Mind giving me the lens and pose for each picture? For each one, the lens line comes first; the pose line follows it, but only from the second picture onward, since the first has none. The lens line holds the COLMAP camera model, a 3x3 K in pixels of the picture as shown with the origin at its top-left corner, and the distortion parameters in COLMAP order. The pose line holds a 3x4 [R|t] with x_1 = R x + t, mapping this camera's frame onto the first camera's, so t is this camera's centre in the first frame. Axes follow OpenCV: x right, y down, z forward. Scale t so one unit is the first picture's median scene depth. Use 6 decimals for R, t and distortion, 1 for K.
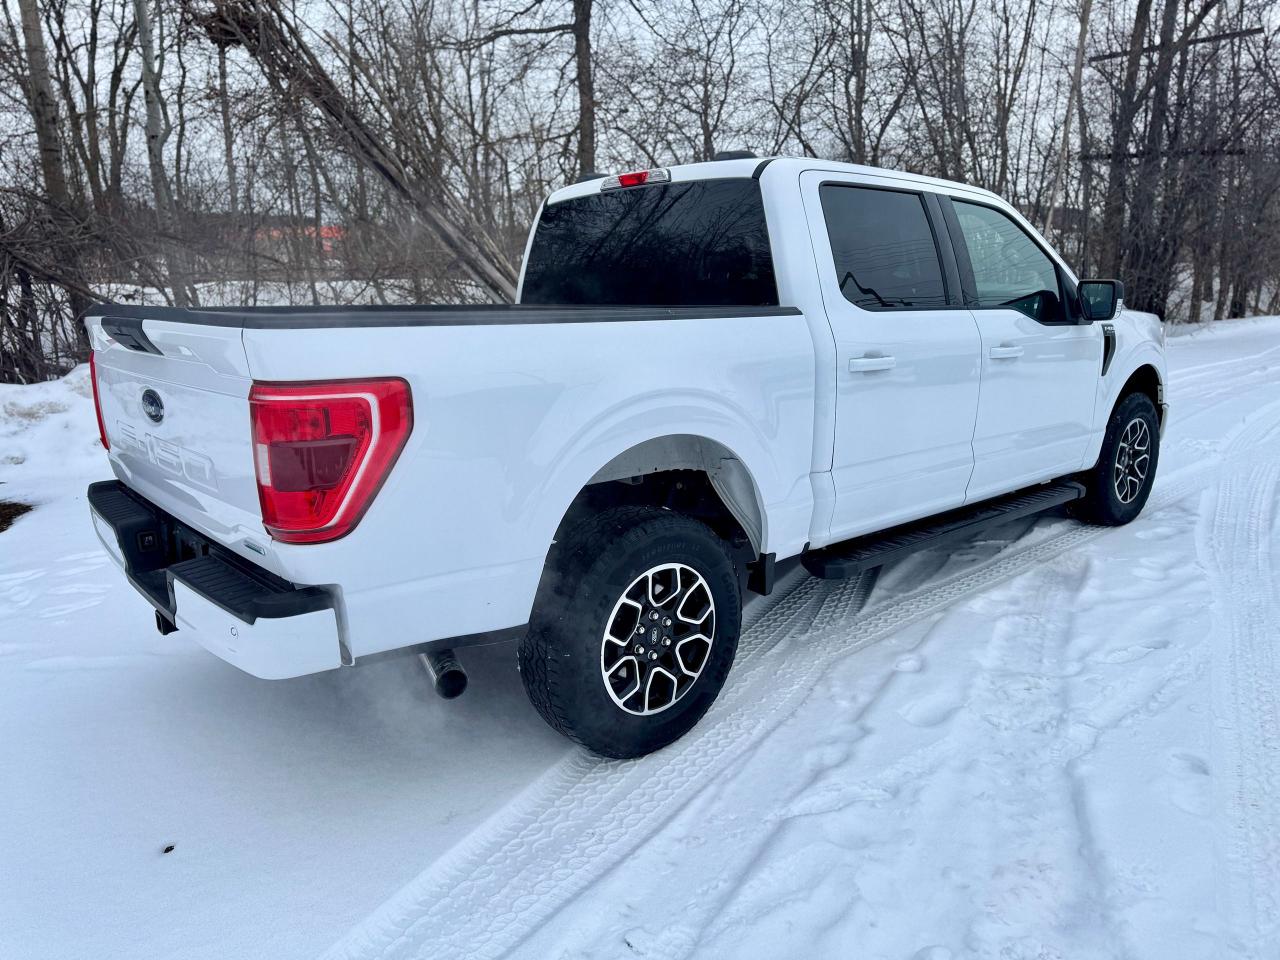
lens RADIAL K [[907.5, 0, 634.0], [0, 907.5, 478.7], [0, 0, 1]] dist [0.048219, -0.048119]
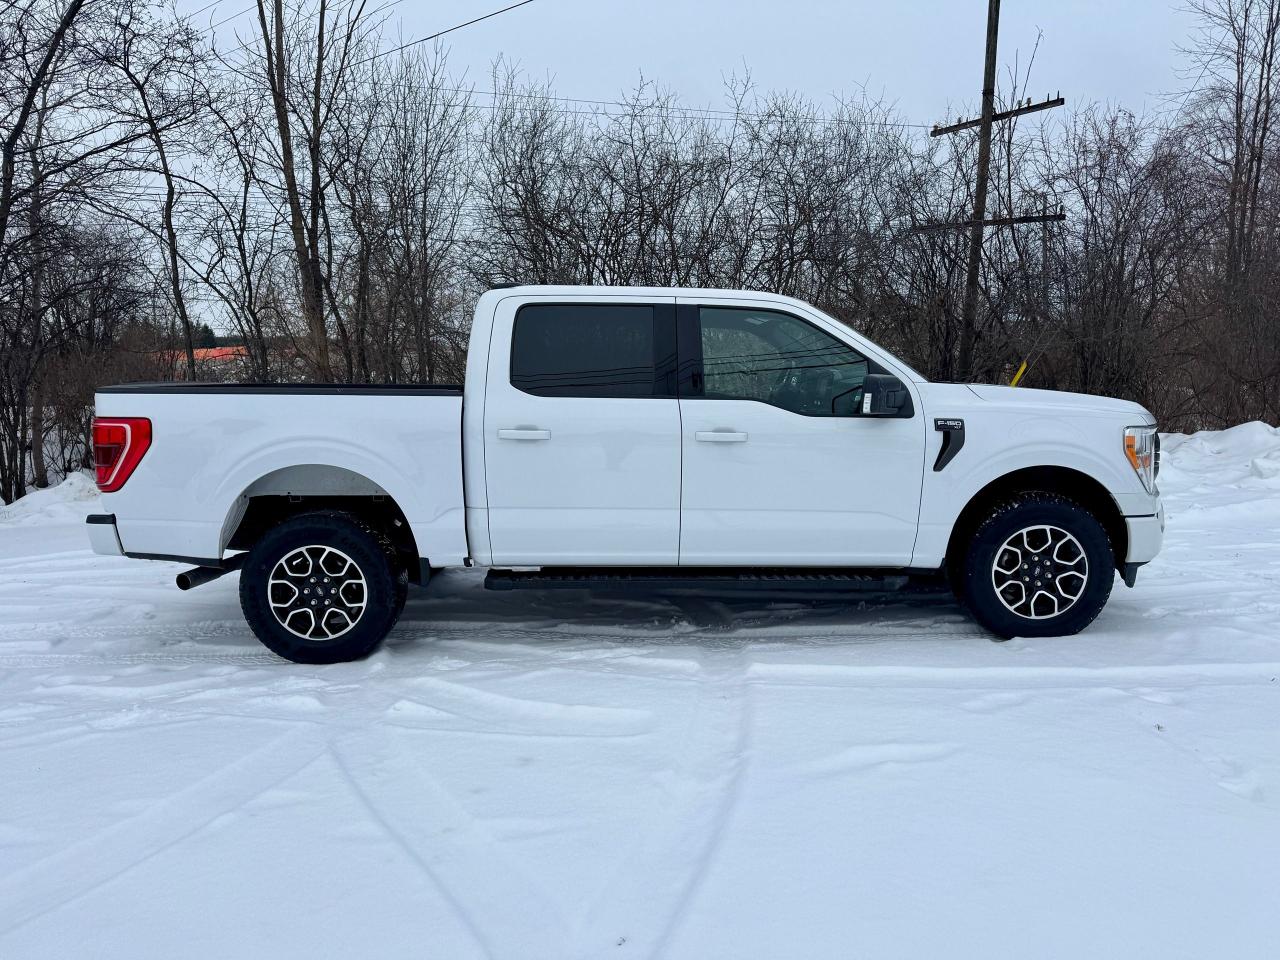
lens RADIAL K [[907.5, 0, 644.2], [0, 907.5, 469.8], [0, 0, 1]] dist [0.048219, -0.048119]
pose [[0.763671, 0.079837, -0.640650, 1.320352], [-0.138617, 0.989458, -0.041930, -0.044370], [0.630549, 0.120826, 0.766687, 0.093185]]
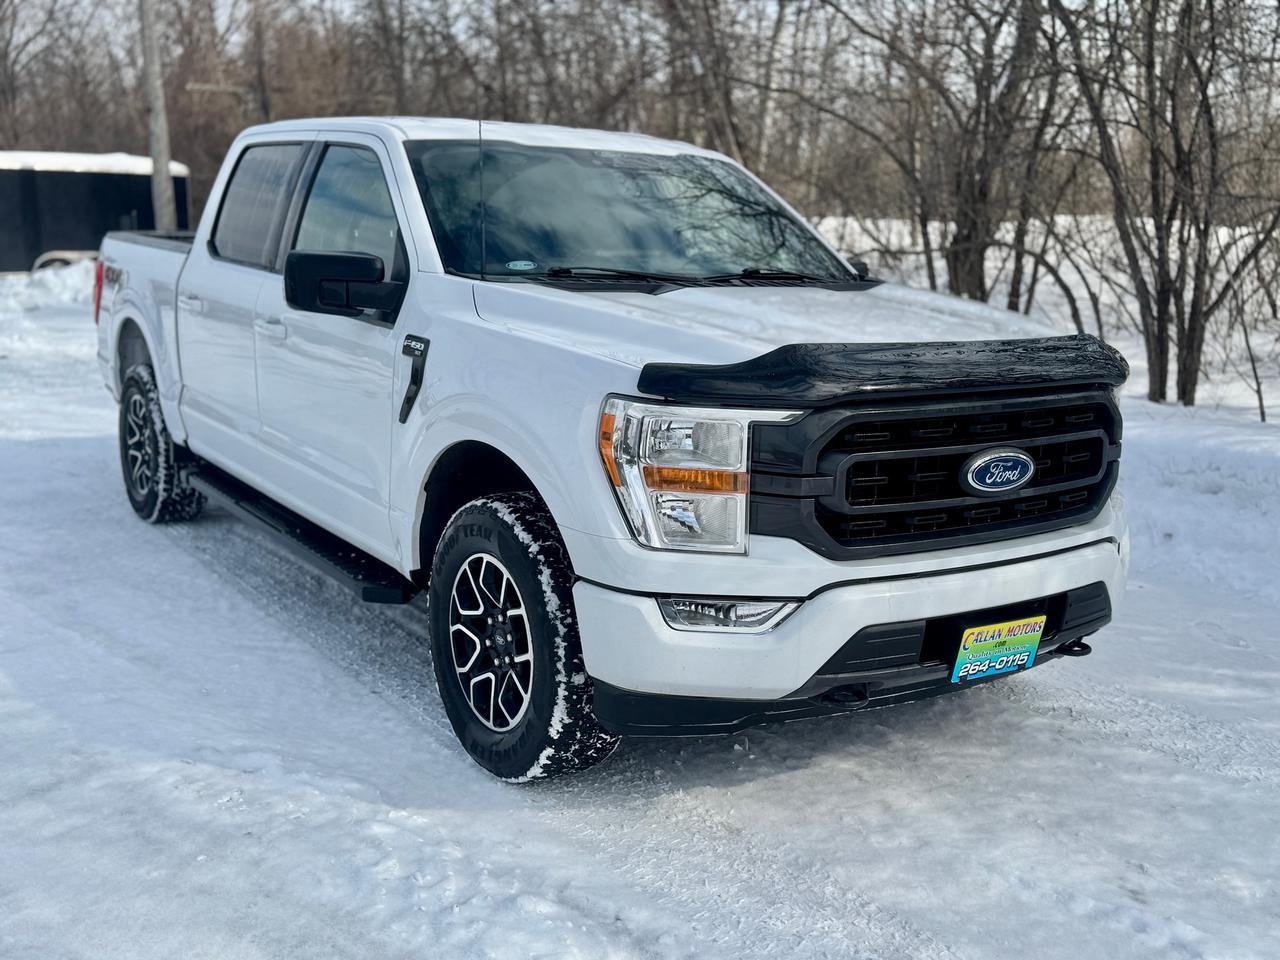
lens RADIAL K [[1322.5, 0, 644.2], [0, 1322.5, 479.7], [0, 0, 1]] dist [0.064308, 0.000000]
pose [[-0.128225, 0.197571, -0.971866, 1.938869], [-0.240044, 0.944635, 0.223706, -0.446085], [0.962256, 0.261976, -0.073700, 1.801475]]
